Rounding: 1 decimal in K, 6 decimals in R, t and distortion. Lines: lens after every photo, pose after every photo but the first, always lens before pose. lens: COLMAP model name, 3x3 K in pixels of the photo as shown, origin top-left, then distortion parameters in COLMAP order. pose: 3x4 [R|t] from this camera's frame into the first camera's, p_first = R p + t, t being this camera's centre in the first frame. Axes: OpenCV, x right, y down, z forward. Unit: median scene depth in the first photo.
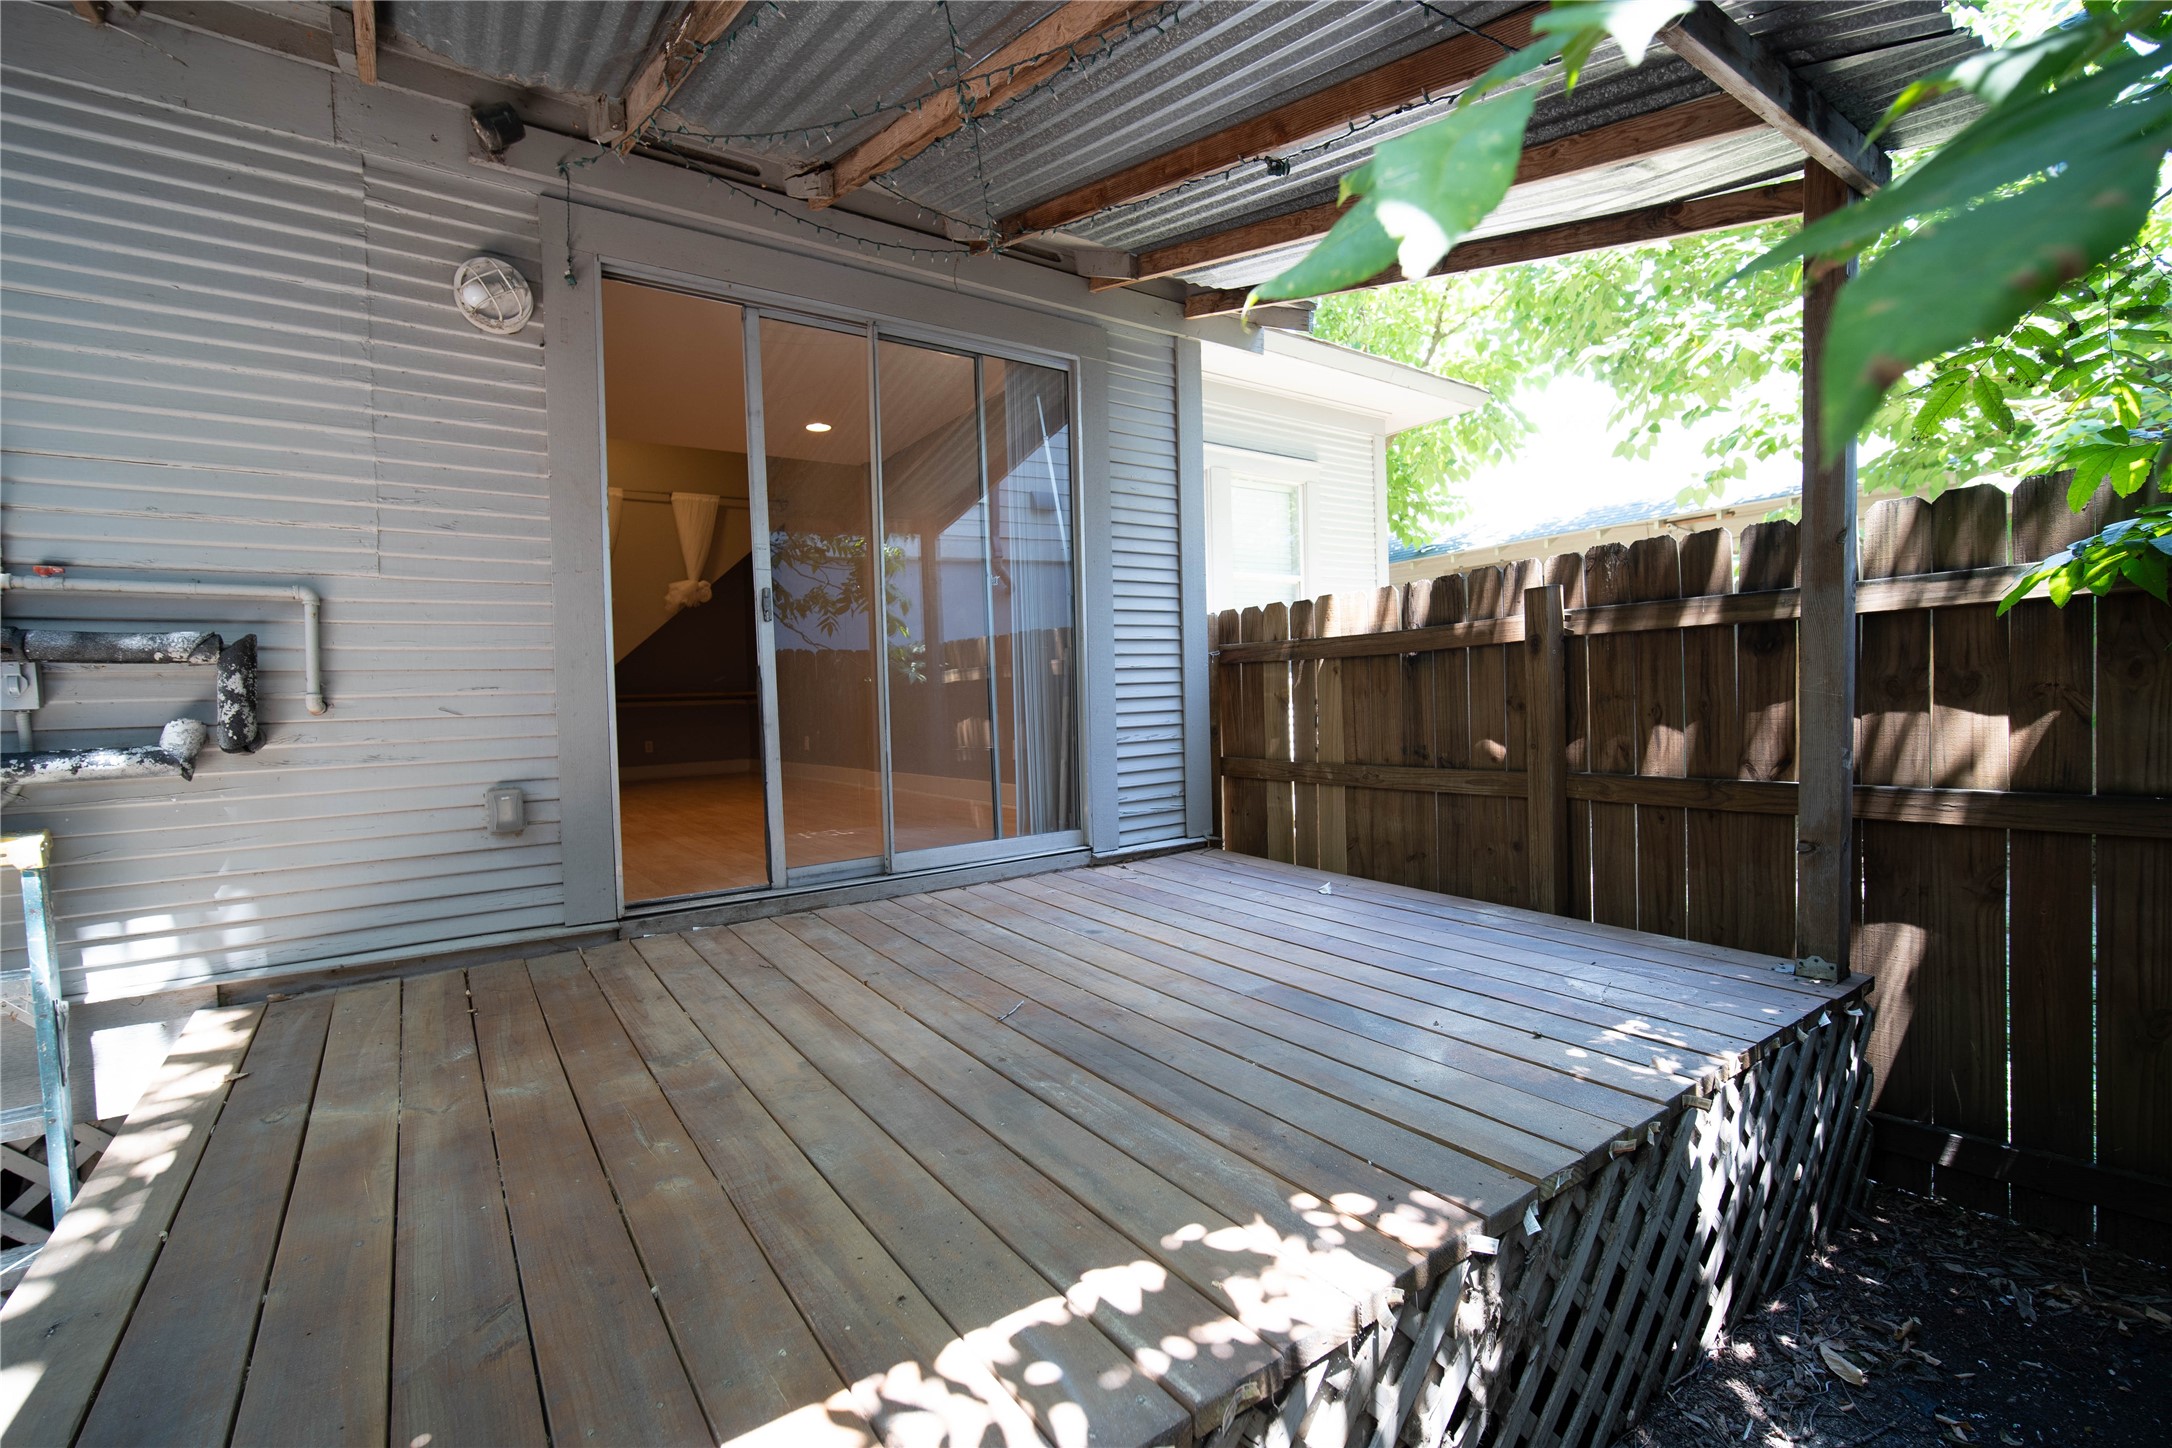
lens RADIAL K [[939.5, 0, 1080.2], [0, 939.5, 718.5], [0, 0, 1]] dist [-0.012864, 0.000229]
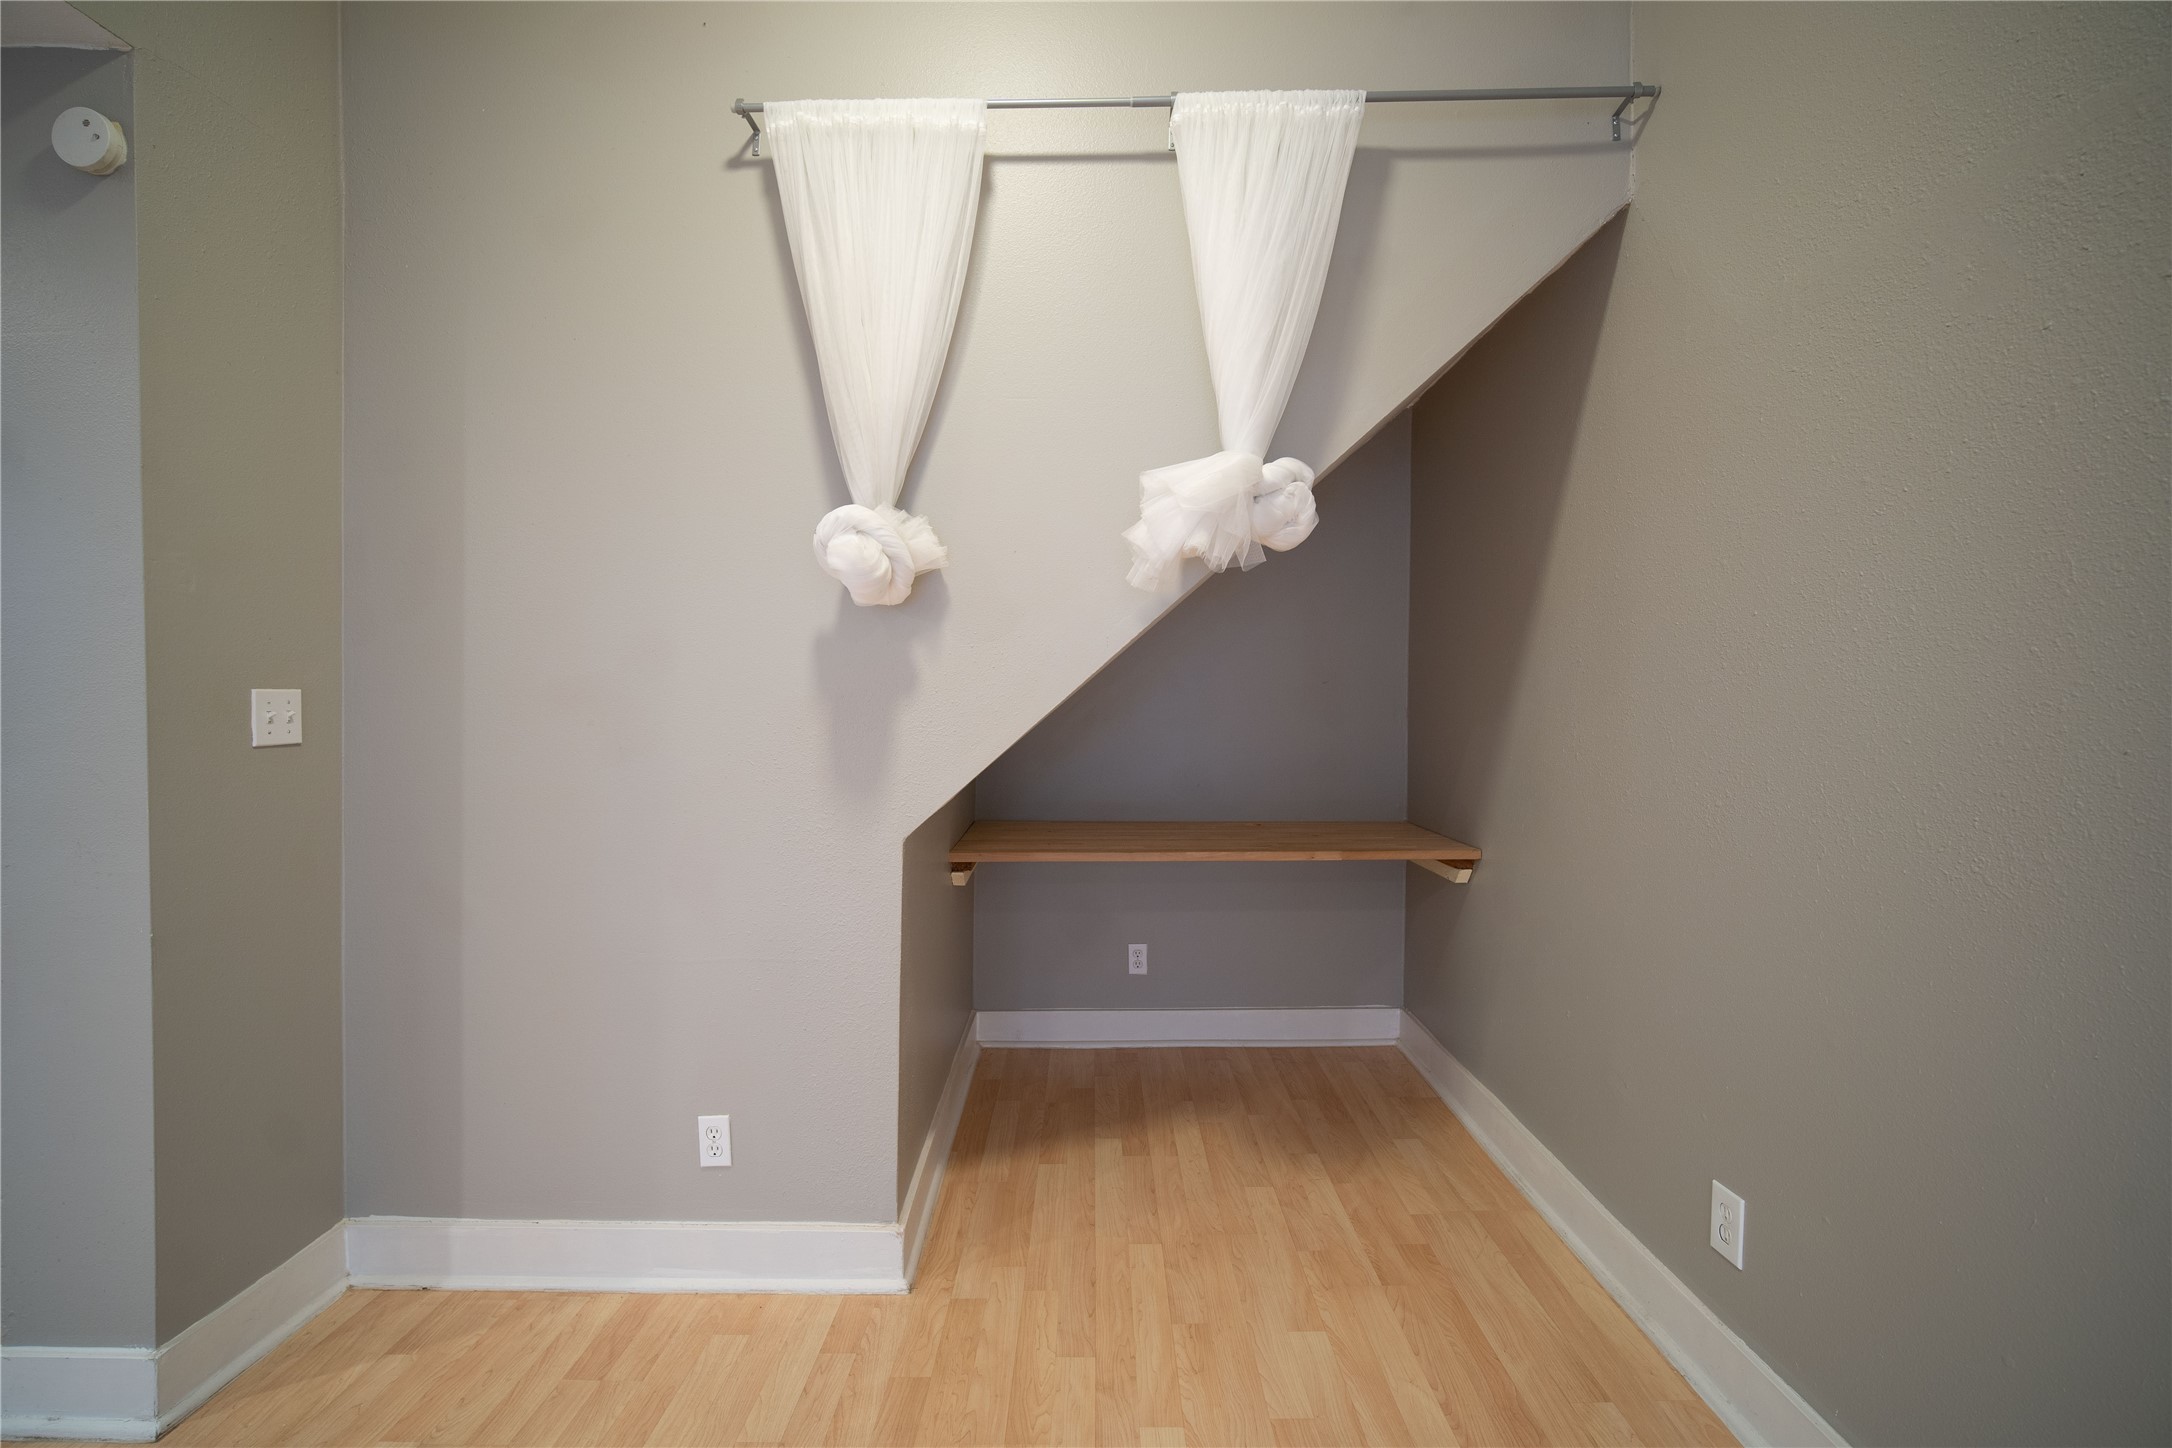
lens RADIAL K [[939.5, 0, 1079.5], [0, 939.5, 722.2], [0, 0, 1]] dist [-0.012864, 0.000229]
pose [[0.811838, 0.044367, -0.582195, -0.303750], [-0.045458, 0.998885, 0.012733, -0.081625], [0.582111, 0.016129, 0.812950, 0.780999]]
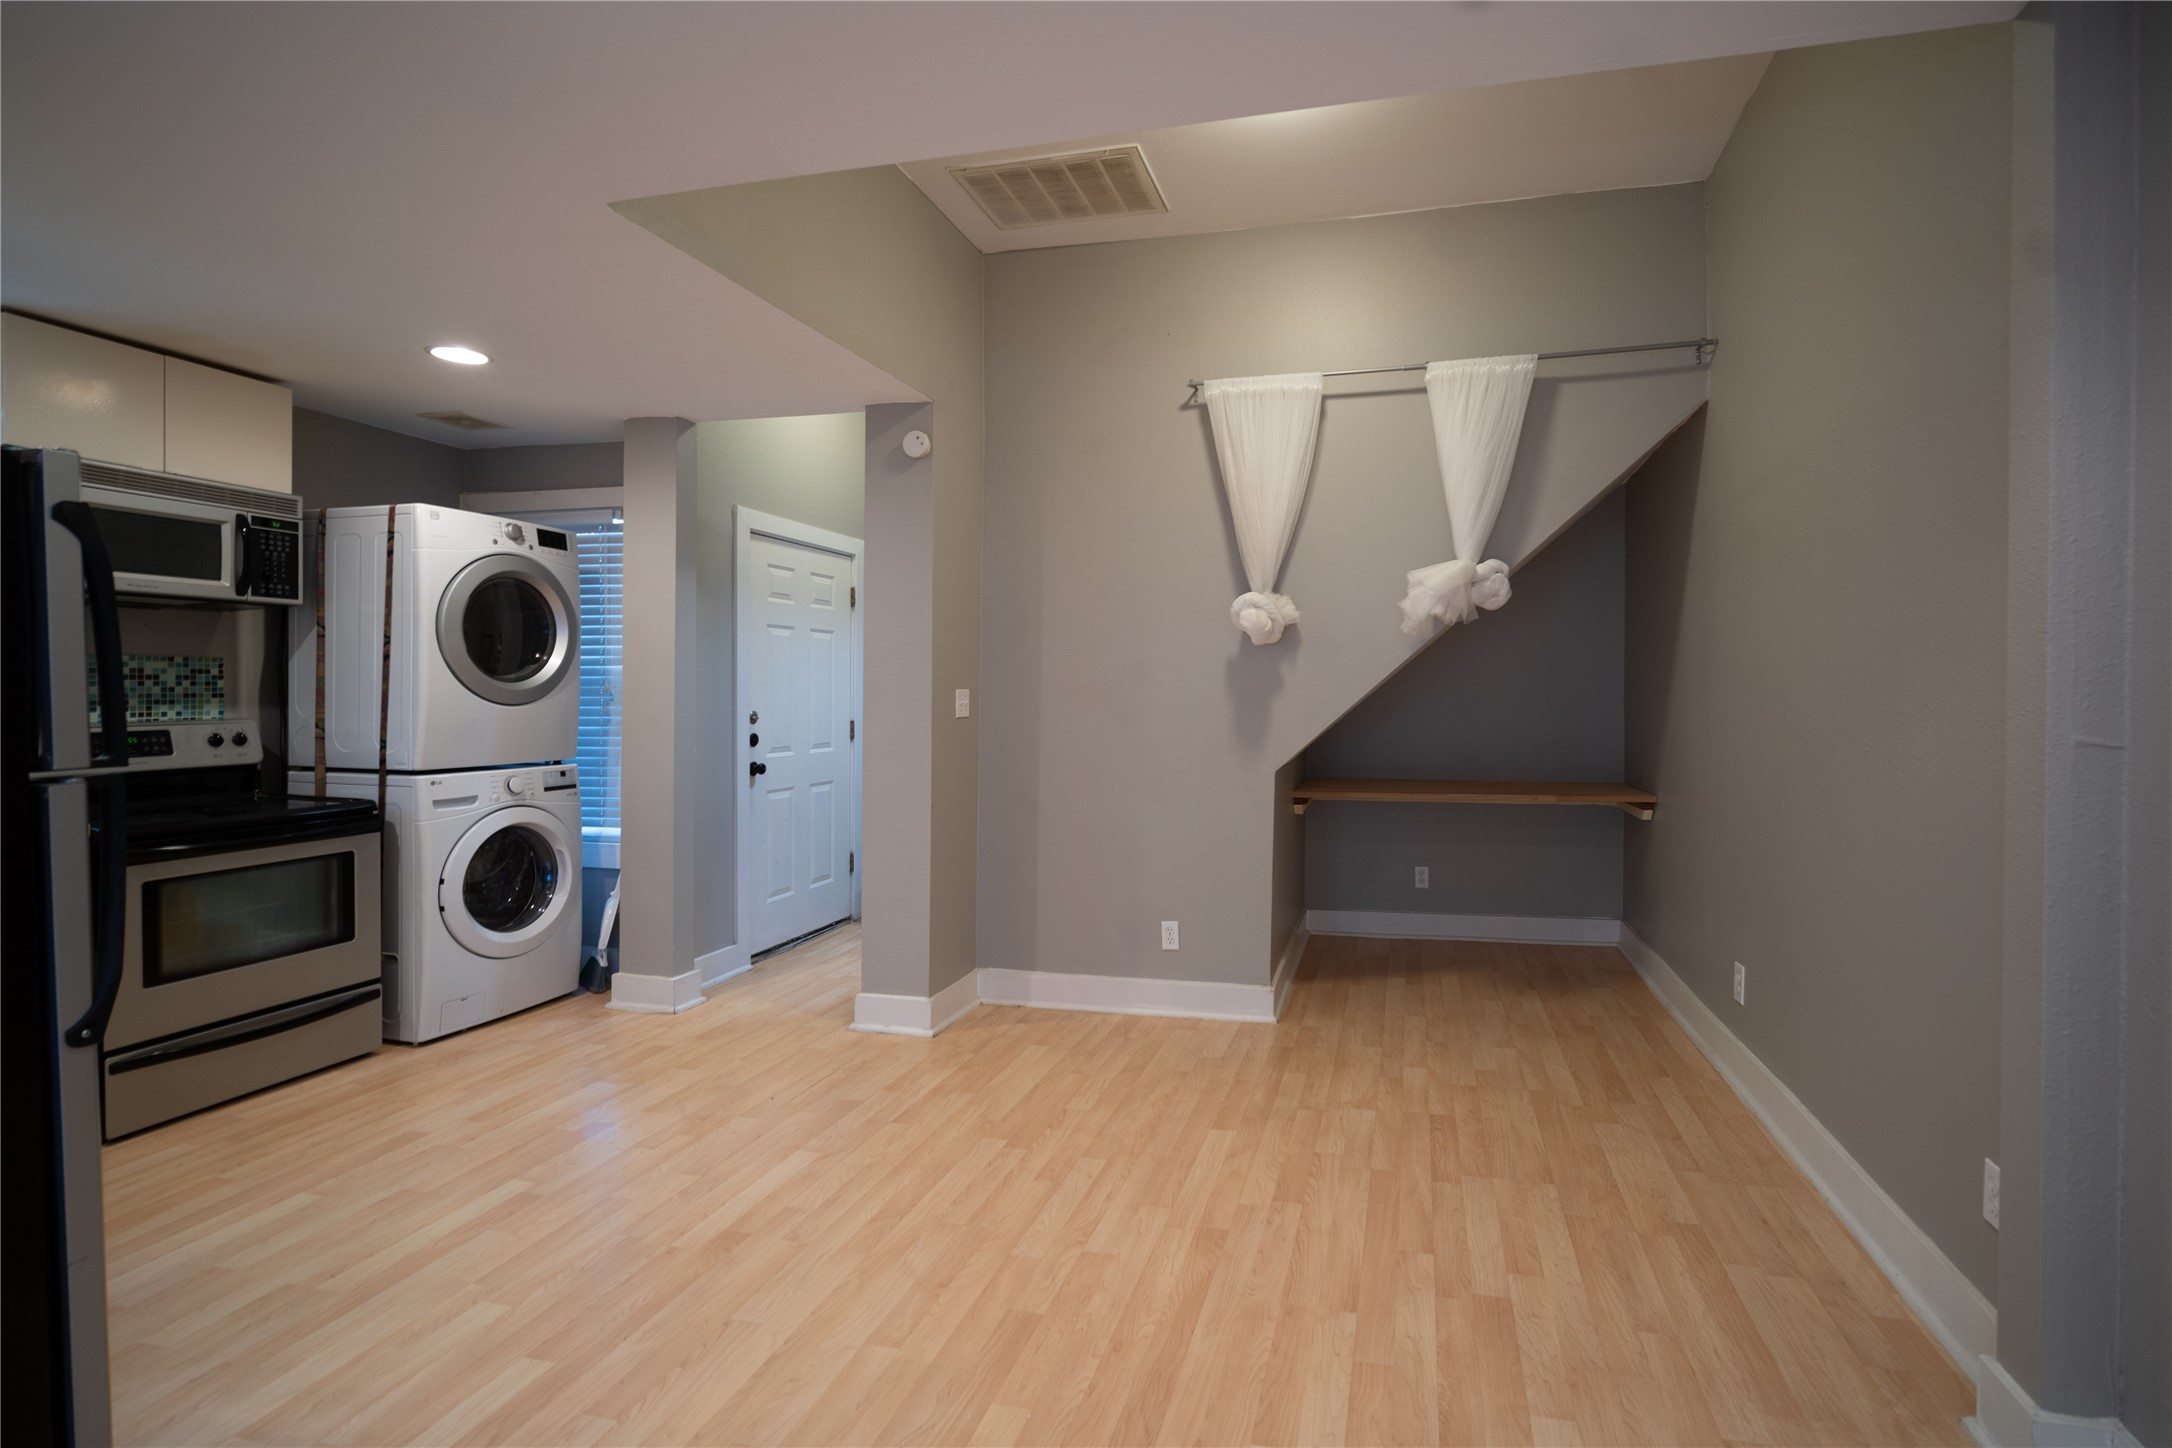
lens RADIAL K [[939.5, 0, 1148.1], [0, 939.5, 699.4], [0, 0, 1]] dist [-0.012864, 0.000229]
pose [[0.638902, 0.032845, -0.768587, -0.172207], [-0.045549, 0.998950, 0.004825, -0.079232], [0.767938, 0.031926, 0.639728, 0.612009]]
